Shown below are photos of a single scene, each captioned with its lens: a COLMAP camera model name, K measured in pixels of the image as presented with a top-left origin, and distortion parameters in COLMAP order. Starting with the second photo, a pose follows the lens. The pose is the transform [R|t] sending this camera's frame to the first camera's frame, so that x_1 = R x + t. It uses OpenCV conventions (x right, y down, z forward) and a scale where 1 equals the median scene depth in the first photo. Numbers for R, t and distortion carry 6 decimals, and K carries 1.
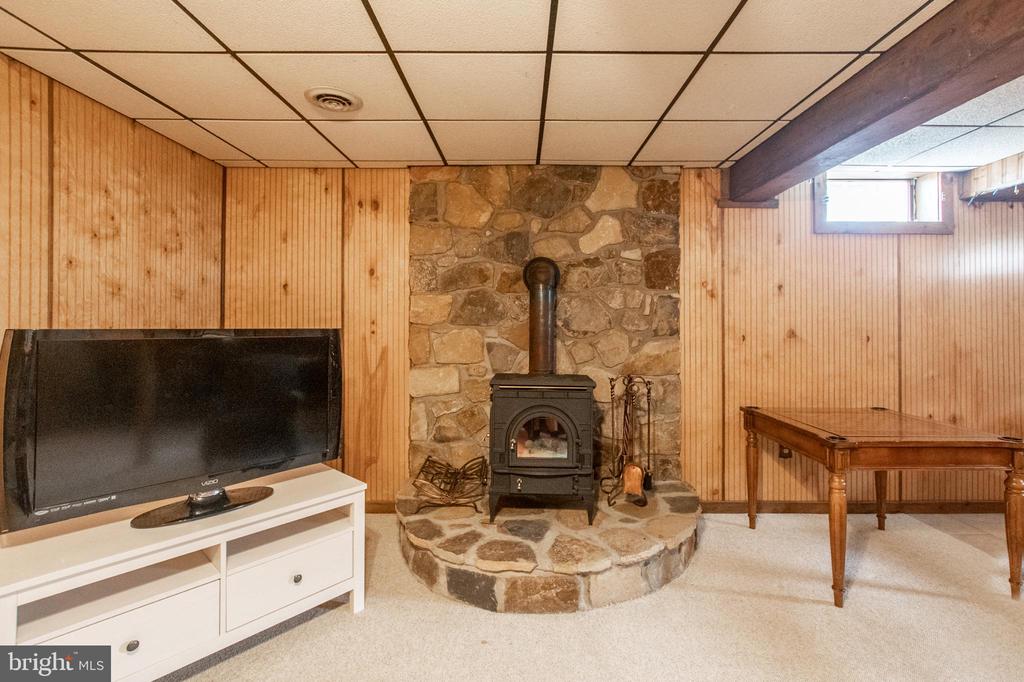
lens RADIAL K [[447.4, 0, 516.1], [0, 447.4, 318.6], [0, 0, 1]] dist [-0.000364, 0.000152]
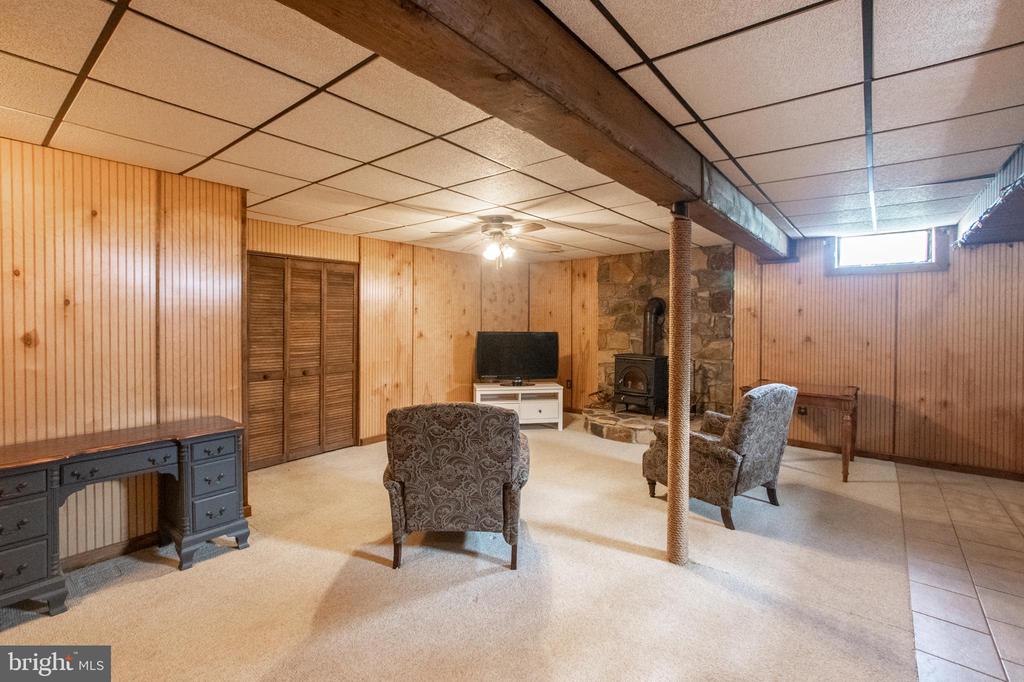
lens RADIAL K [[453.6, 0, 514.4], [0, 453.6, 325.8], [0, 0, 1]] dist [0.000065, -0.000014]
pose [[0.778709, 0.008237, -0.627331, 0.824695], [0.003276, 0.999847, 0.017195, -0.046845], [0.627376, -0.015445, 0.778563, -0.959889]]
